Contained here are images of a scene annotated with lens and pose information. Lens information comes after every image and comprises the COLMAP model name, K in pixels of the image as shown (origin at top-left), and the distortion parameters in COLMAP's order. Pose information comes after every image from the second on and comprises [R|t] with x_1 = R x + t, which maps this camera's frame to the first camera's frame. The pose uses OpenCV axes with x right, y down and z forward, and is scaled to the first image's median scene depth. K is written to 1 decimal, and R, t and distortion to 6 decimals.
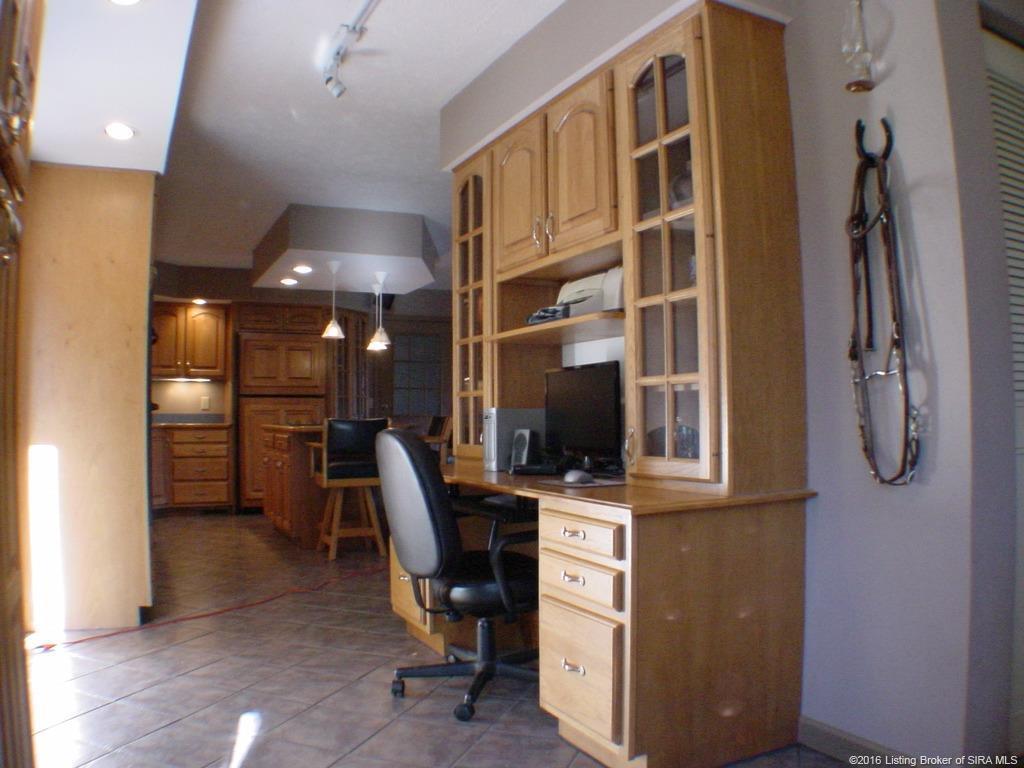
lens RADIAL K [[827.6, 0, 511.1], [0, 827.6, 382.3], [0, 0, 1]] dist [-0.249180, 0.087199]
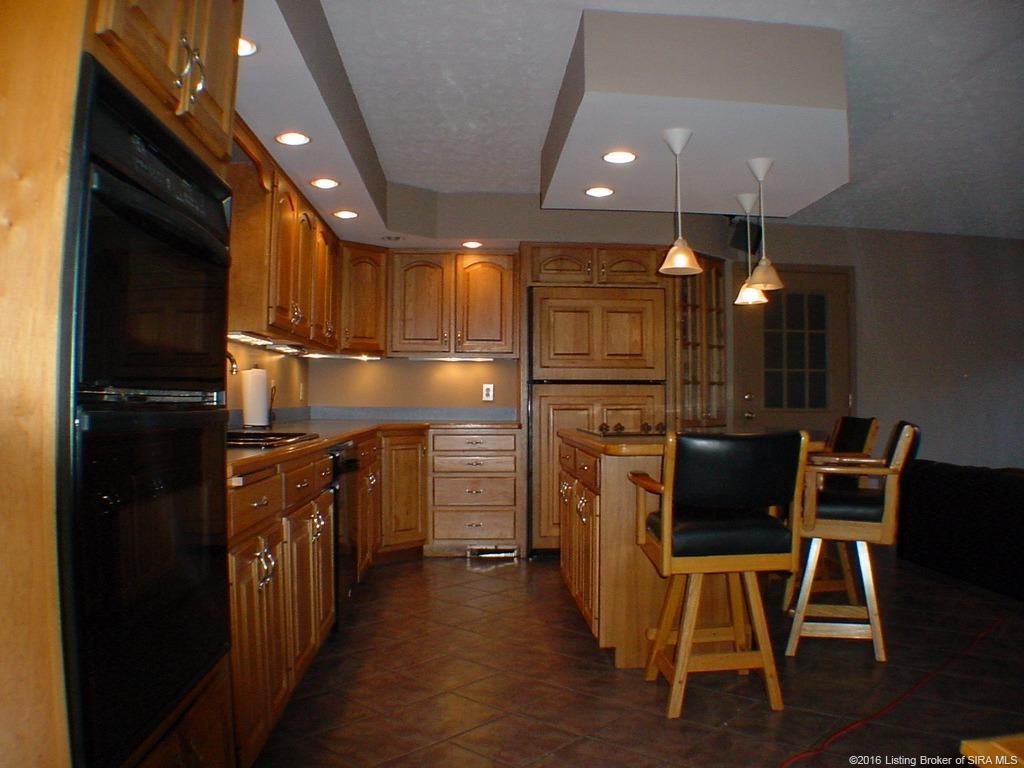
lens RADIAL K [[827.6, 0, 513.9], [0, 827.6, 389.7], [0, 0, 1]] dist [-0.249180, 0.087199]
pose [[0.922319, 0.001196, -0.386429, -0.087522], [0.009717, 0.999607, 0.026287, 0.004659], [0.386308, -0.028000, 0.921945, 0.363236]]
